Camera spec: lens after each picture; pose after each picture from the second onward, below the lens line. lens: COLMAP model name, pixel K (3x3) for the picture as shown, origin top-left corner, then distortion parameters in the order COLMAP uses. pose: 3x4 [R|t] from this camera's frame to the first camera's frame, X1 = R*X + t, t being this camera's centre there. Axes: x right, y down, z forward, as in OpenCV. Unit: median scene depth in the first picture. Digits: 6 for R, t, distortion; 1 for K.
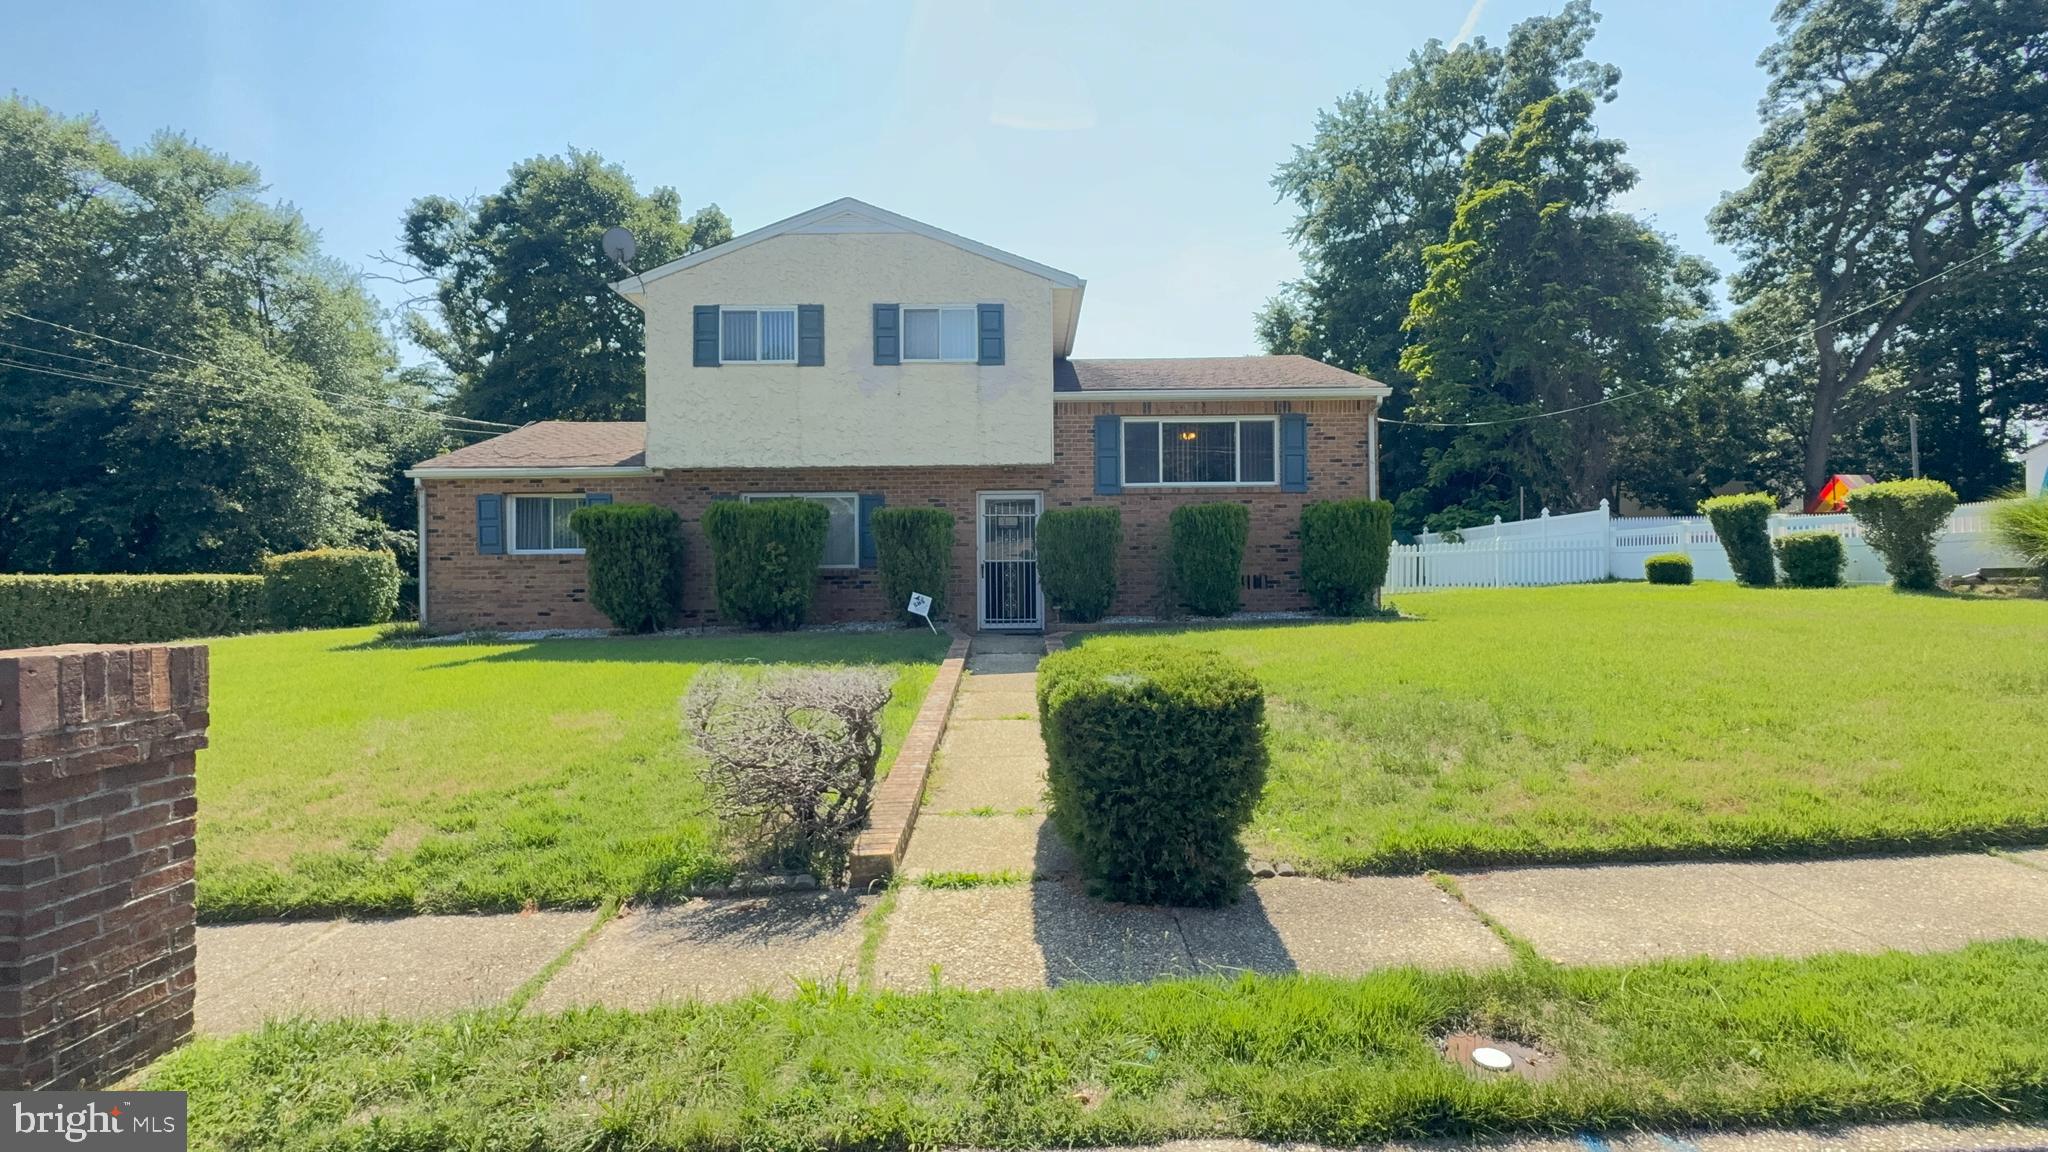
lens RADIAL K [[931.9, 0, 1018.9], [0, 931.9, 575.3], [0, 0, 1]] dist [0.000218, -0.000641]
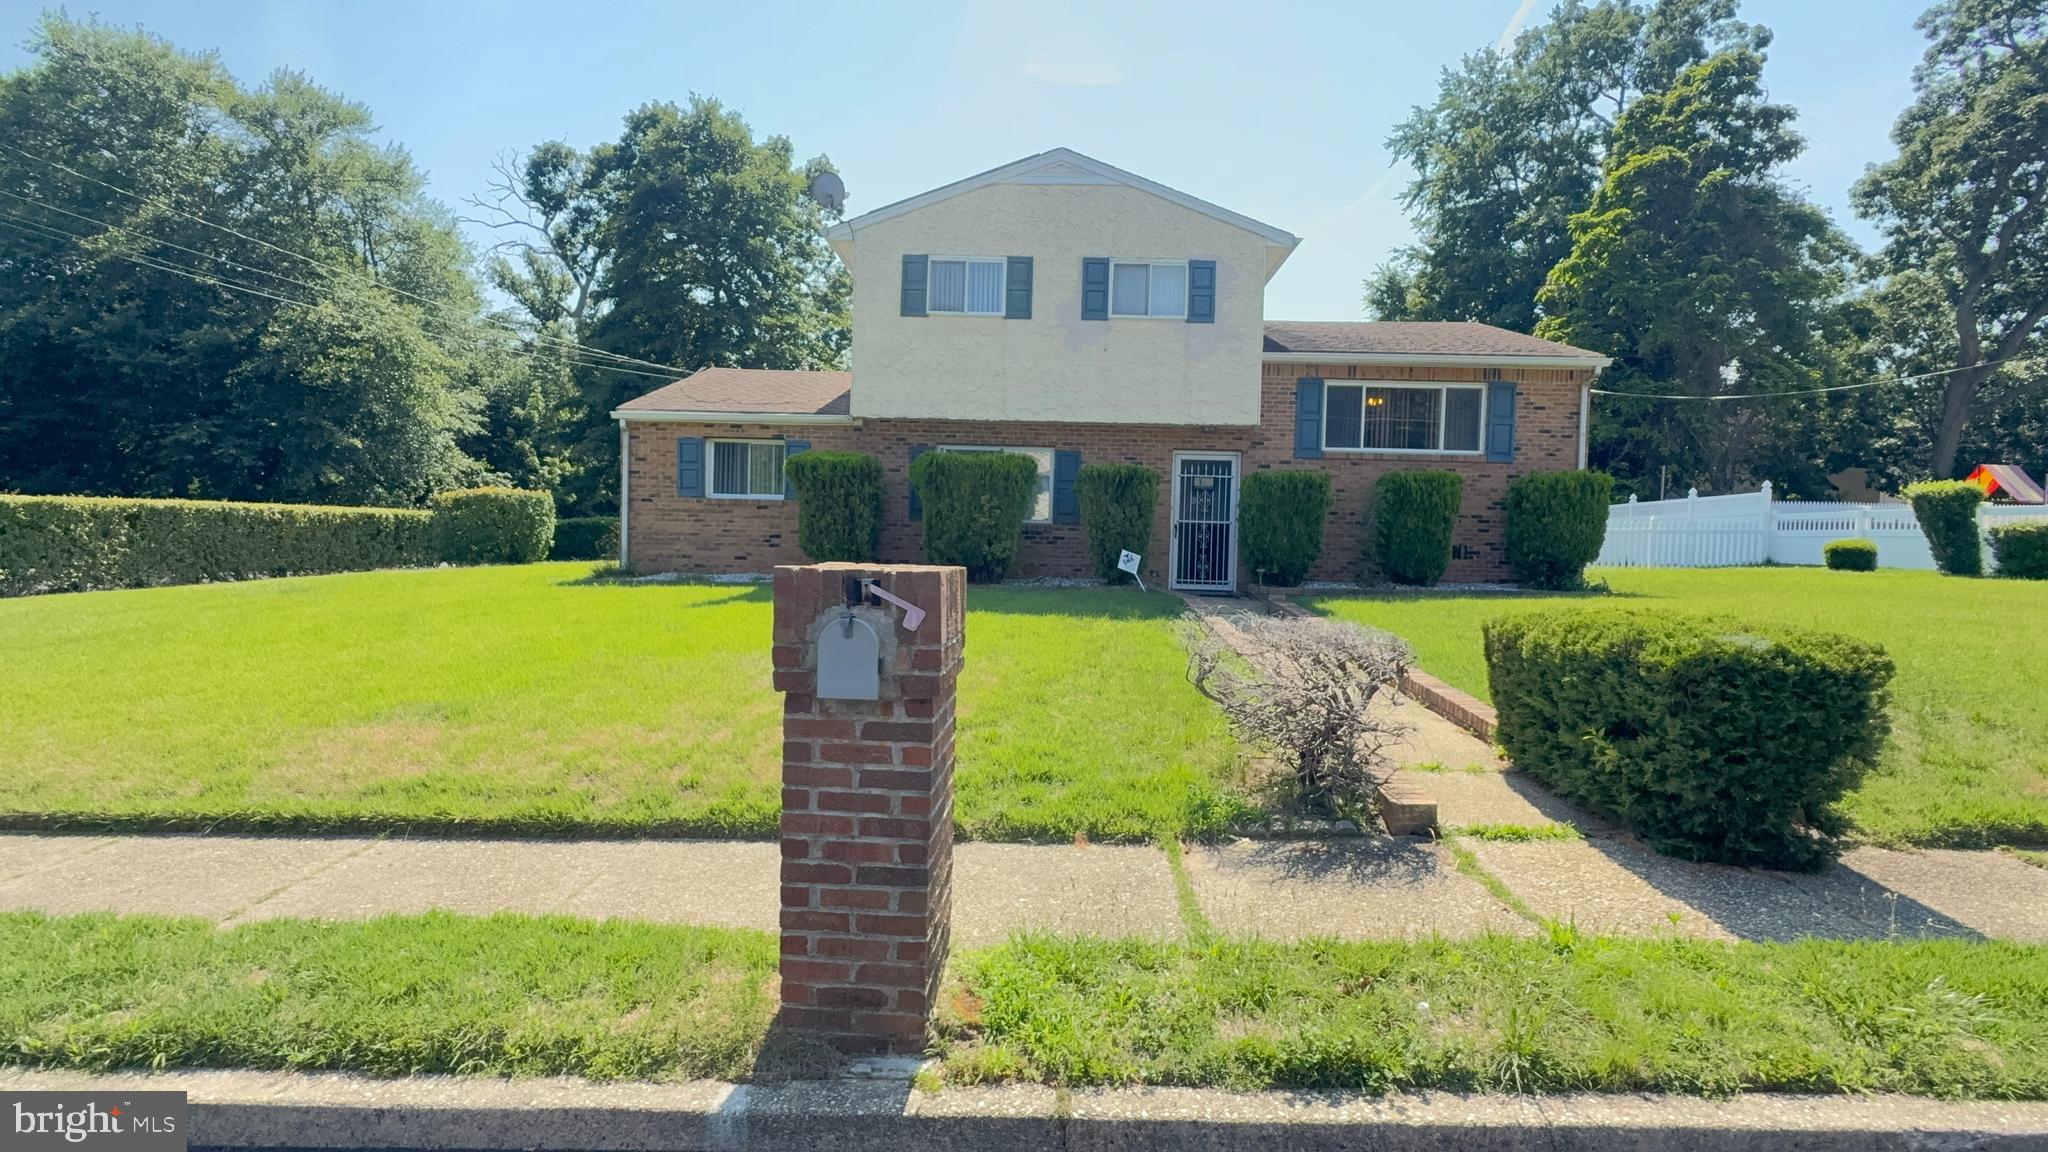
lens RADIAL K [[931.7, 0, 1022.4], [0, 931.7, 572.7], [0, 0, 1]] dist [0.000412, -0.000228]
pose [[0.998624, 0.037850, -0.036294, -0.165508], [-0.036504, 0.998646, 0.037064, 0.008725], [0.037648, -0.035688, 0.998654, -0.002854]]
